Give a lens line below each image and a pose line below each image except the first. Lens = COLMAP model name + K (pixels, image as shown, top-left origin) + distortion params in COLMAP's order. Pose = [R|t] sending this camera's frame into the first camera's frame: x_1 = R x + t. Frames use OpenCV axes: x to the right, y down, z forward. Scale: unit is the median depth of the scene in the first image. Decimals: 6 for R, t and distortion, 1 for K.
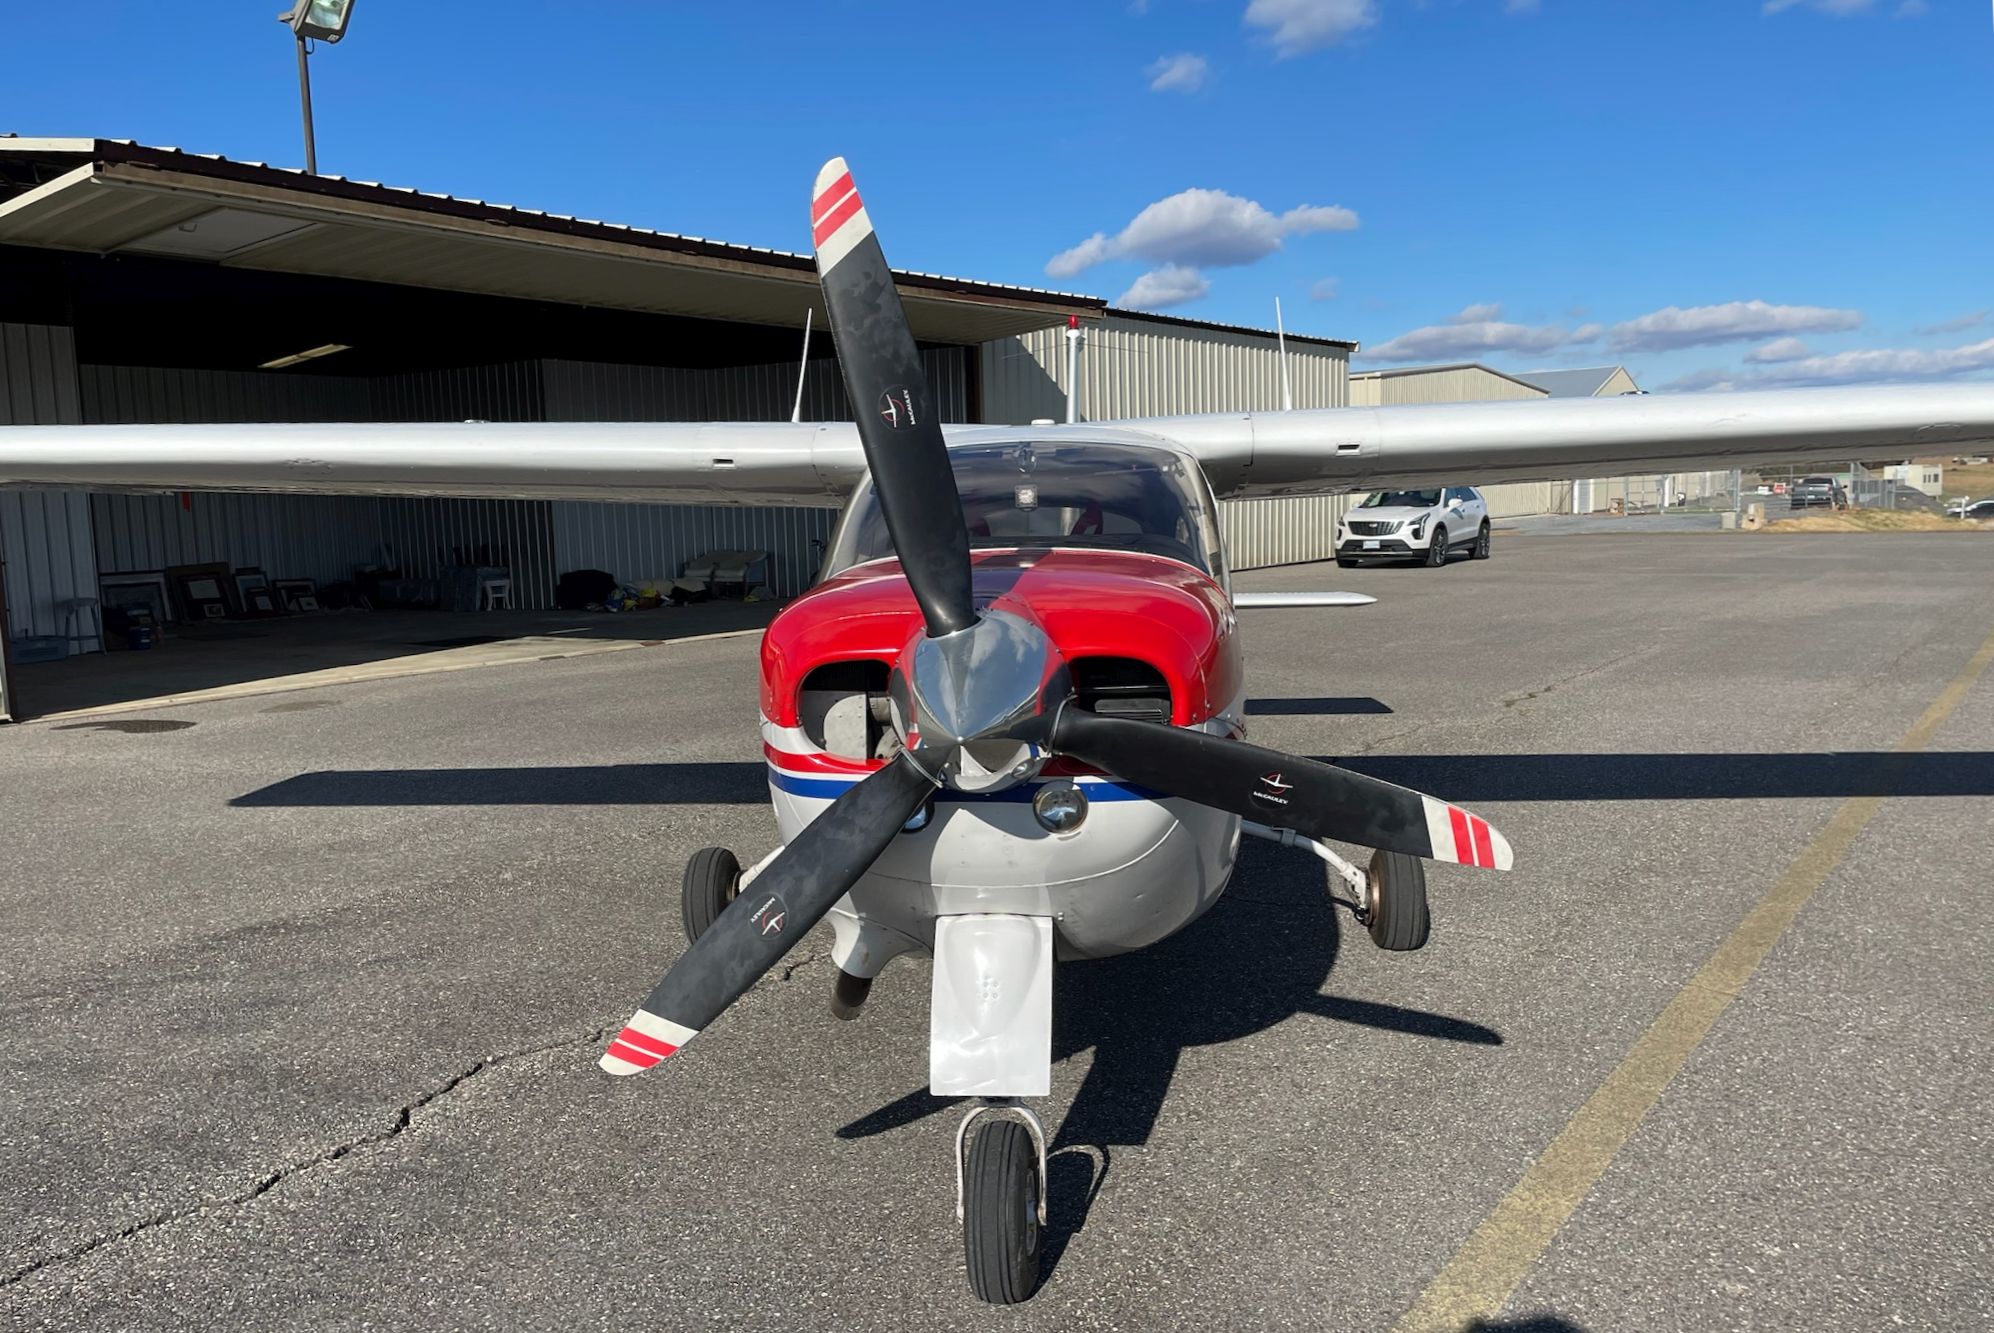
lens RADIAL K [[1469.1, 0, 998.4], [0, 1469.1, 668.1], [0, 0, 1]] dist [0.032962, -0.032128]
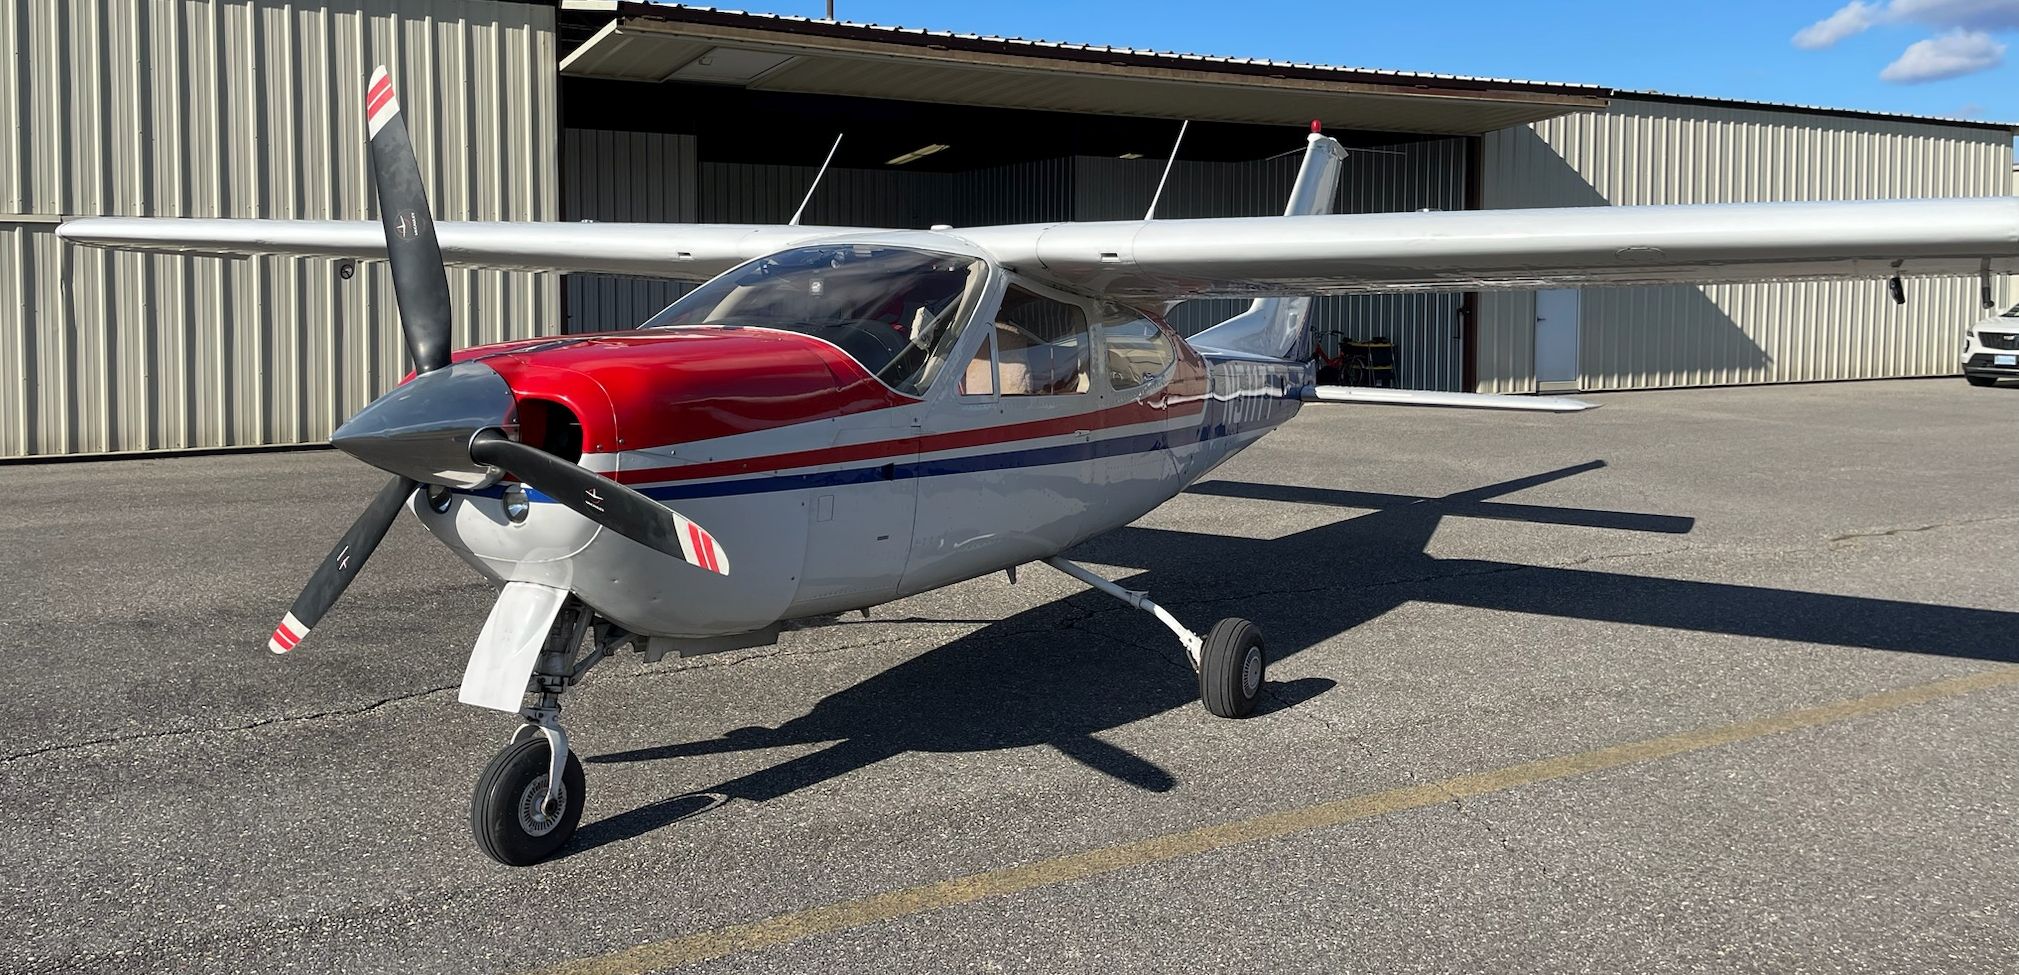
lens RADIAL K [[1445.2, 0, 992.4], [0, 1445.2, 365.6], [0, 0, 1]] dist [0.035946, -0.010284]
pose [[0.913251, 0.050838, -0.404213, 0.213629], [-0.074520, 0.996289, -0.043062, -0.002701], [0.400524, 0.069449, 0.913650, -0.022863]]
